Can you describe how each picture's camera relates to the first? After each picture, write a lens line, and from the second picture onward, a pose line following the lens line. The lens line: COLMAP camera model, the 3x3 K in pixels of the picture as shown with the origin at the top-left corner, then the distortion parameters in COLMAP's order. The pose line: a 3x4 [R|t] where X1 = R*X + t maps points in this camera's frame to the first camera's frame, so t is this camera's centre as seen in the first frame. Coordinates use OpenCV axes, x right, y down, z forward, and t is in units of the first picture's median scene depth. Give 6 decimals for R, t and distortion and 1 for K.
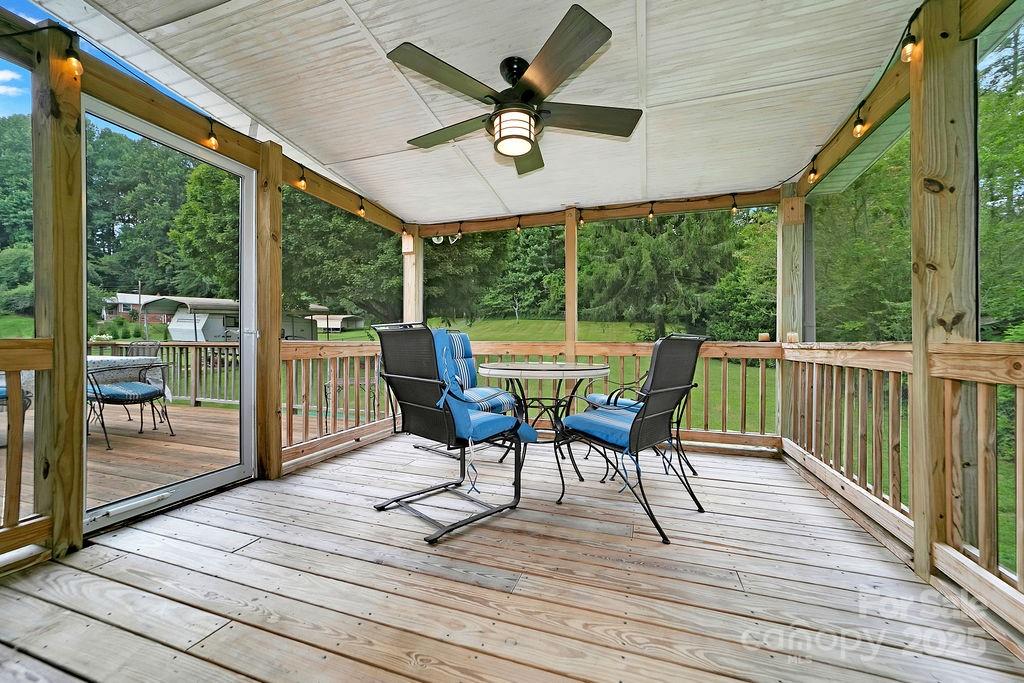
lens RADIAL K [[406.4, 0, 513.9], [0, 406.4, 345.7], [0, 0, 1]] dist [-0.016656, 0.008491]
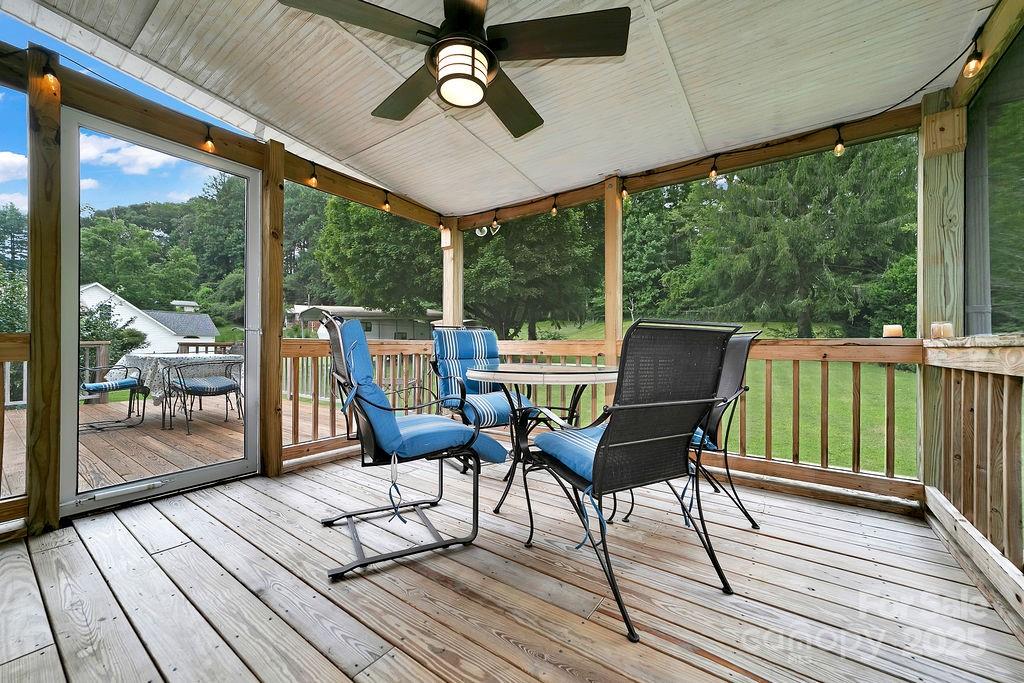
lens RADIAL K [[406.4, 0, 513.9], [0, 406.4, 345.7], [0, 0, 1]] dist [-0.016656, 0.008491]
pose [[0.954683, 0.000838, -0.297624, 0.245491], [-0.003412, 0.999961, -0.008130, 0.011606], [0.297606, 0.008777, 0.954648, 0.199555]]
